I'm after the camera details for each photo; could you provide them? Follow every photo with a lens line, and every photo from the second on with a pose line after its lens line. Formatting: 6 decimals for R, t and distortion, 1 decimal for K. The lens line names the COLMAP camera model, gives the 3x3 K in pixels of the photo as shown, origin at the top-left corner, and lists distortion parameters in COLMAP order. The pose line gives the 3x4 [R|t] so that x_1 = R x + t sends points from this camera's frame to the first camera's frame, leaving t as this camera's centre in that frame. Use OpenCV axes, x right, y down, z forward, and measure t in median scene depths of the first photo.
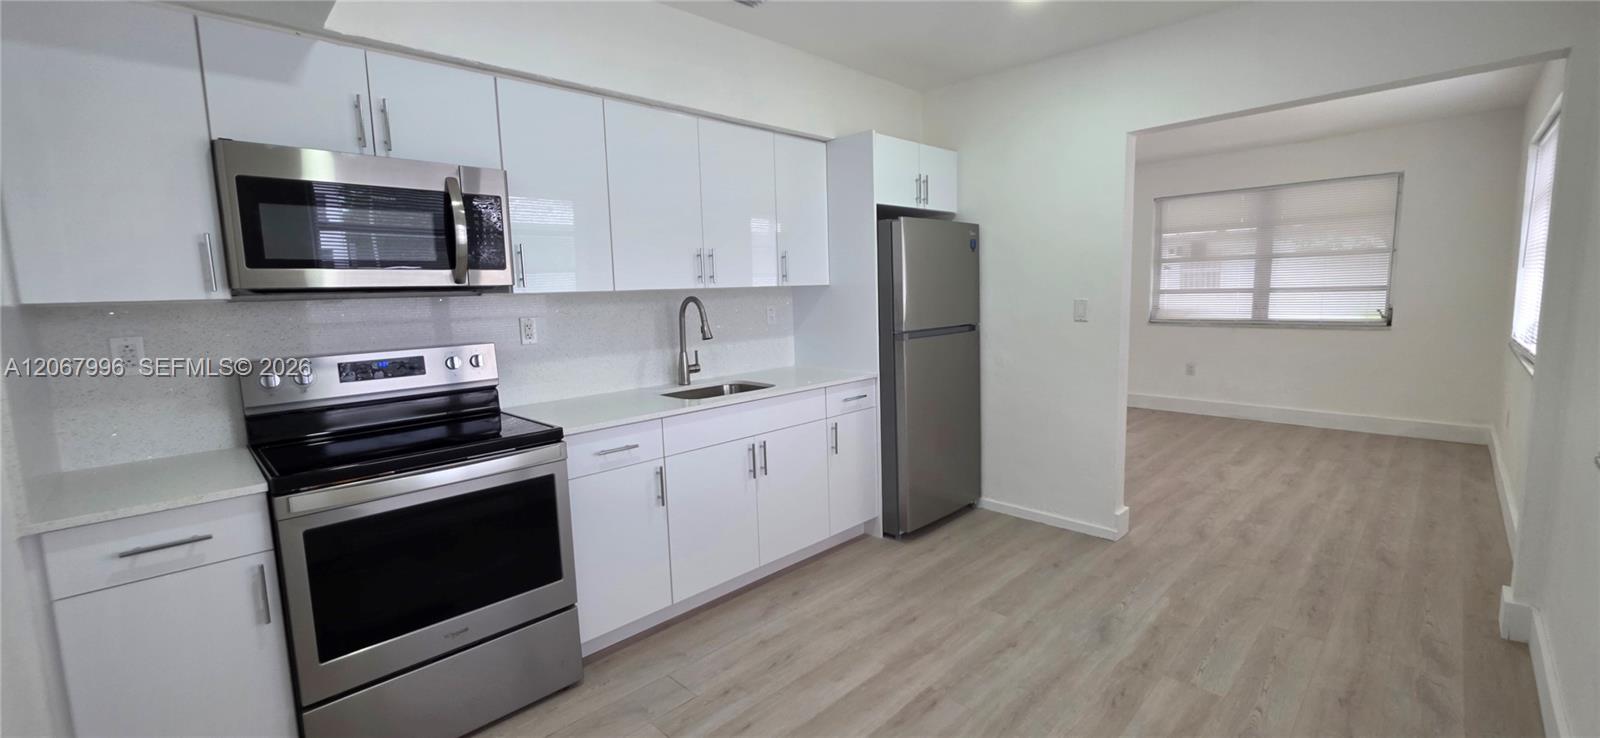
lens RADIAL K [[639.7, 0, 804.7], [0, 639.7, 362.7], [0, 0, 1]] dist [-0.001632, 0.000205]
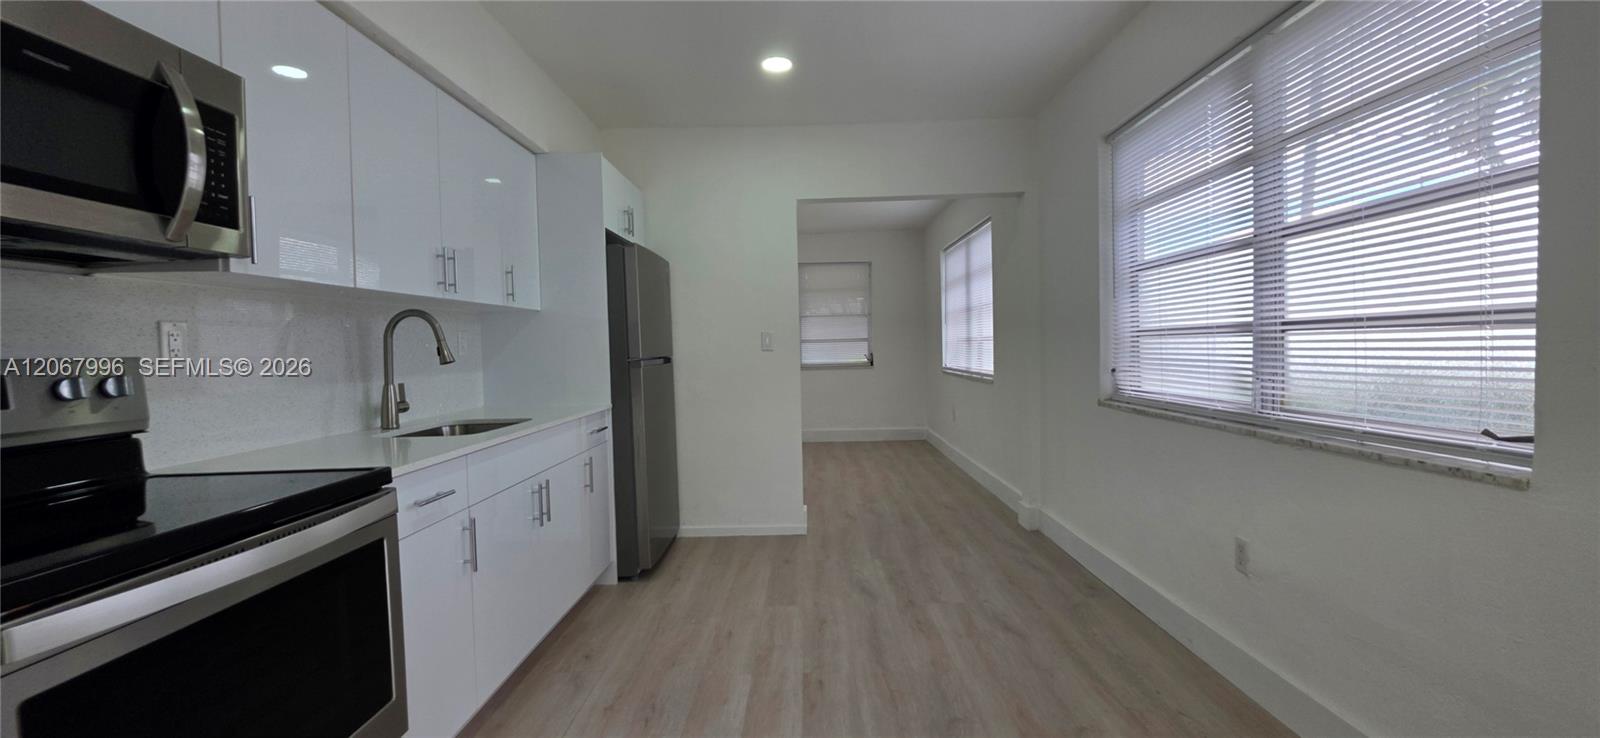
lens RADIAL K [[639.7, 0, 804.7], [0, 639.7, 362.7], [0, 0, 1]] dist [-0.001632, 0.000205]
pose [[0.710775, -0.007338, 0.703381, -0.391499], [0.083773, 0.993712, -0.074288, 0.056807], [-0.698413, 0.111726, 0.706920, 0.144012]]
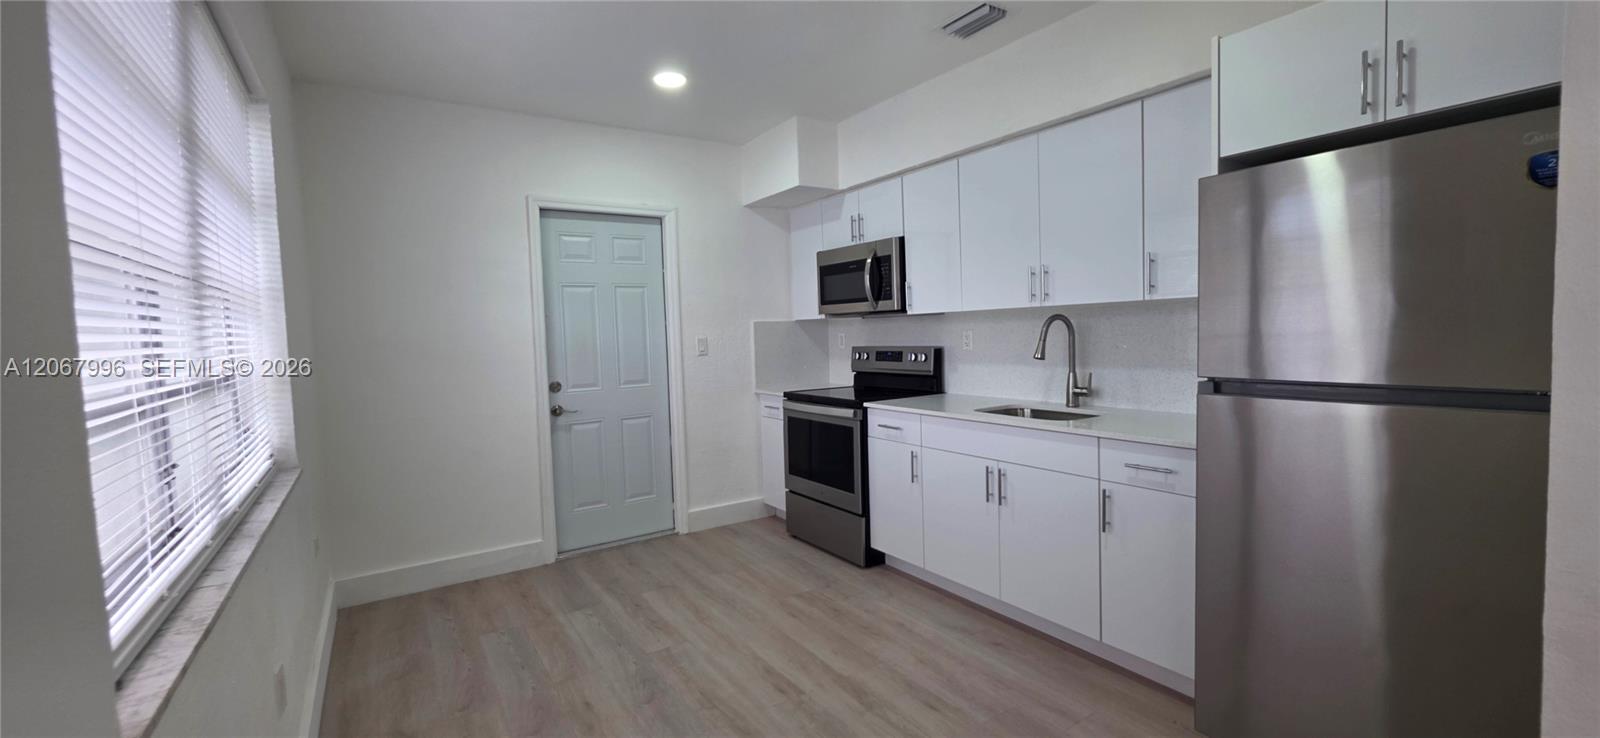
lens RADIAL K [[639.7, 0, 804.7], [0, 639.7, 362.7], [0, 0, 1]] dist [-0.001632, 0.000205]
pose [[-0.191853, 0.085952, -0.977653, 0.858670], [-0.073314, 0.992119, 0.101611, -0.103770], [0.978681, 0.091170, -0.184040, 0.830209]]
